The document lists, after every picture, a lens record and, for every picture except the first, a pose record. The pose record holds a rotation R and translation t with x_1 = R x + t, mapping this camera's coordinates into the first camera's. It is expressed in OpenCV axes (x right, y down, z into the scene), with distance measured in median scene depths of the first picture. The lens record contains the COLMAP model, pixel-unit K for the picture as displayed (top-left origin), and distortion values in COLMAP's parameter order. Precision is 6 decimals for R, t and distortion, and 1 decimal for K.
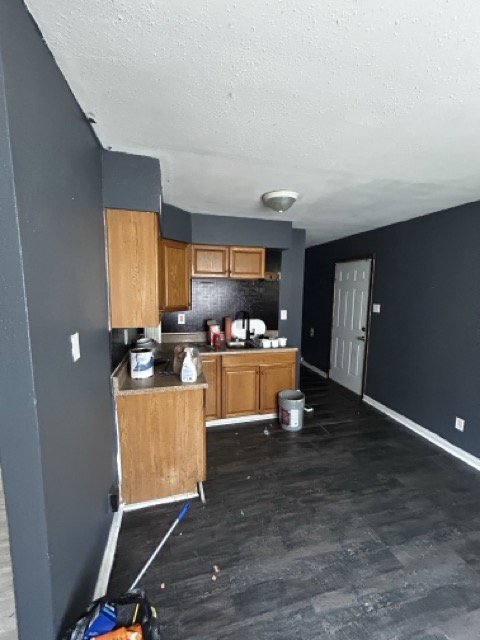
lens RADIAL K [[261.1, 0, 241.0], [0, 261.1, 318.8], [0, 0, 1]] dist [-0.001456, 0.000467]
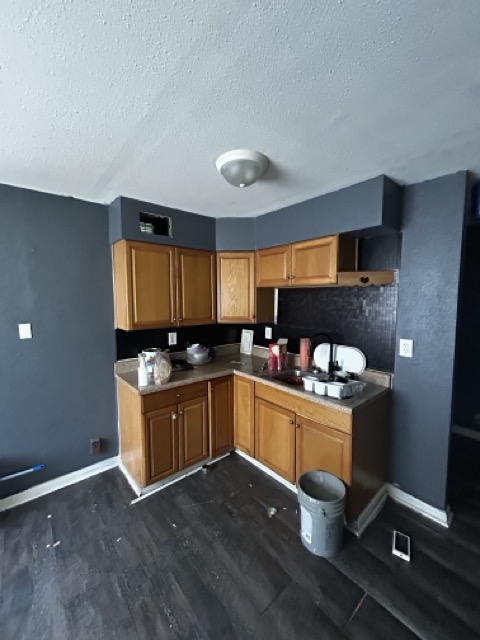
lens RADIAL K [[261.1, 0, 243.4], [0, 261.1, 320.0], [0, 0, 1]] dist [-0.001456, 0.000467]
pose [[0.435827, 0.065104, -0.897673, 0.622511], [-0.100572, 0.994657, 0.023309, -0.064465], [0.894394, 0.080122, 0.440046, 0.585210]]
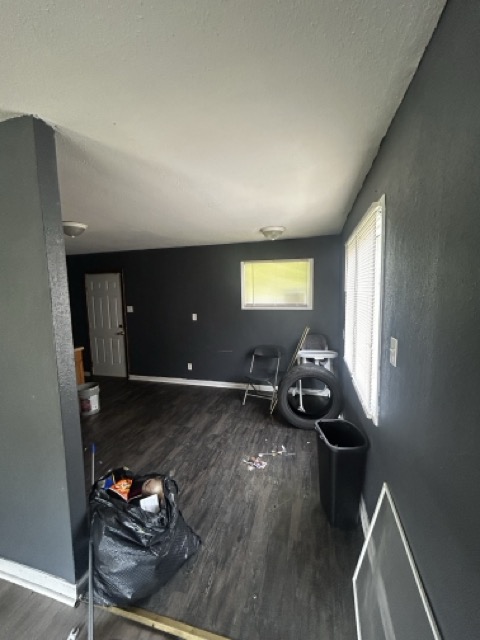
lens RADIAL K [[261.1, 0, 238.9], [0, 261.1, 319.5], [0, 0, 1]] dist [-0.001456, 0.000467]
pose [[0.511594, -0.111968, 0.851901, -0.444578], [0.130235, 0.990123, 0.051924, 0.019891], [-0.849300, 0.084383, 0.521123, -0.244083]]
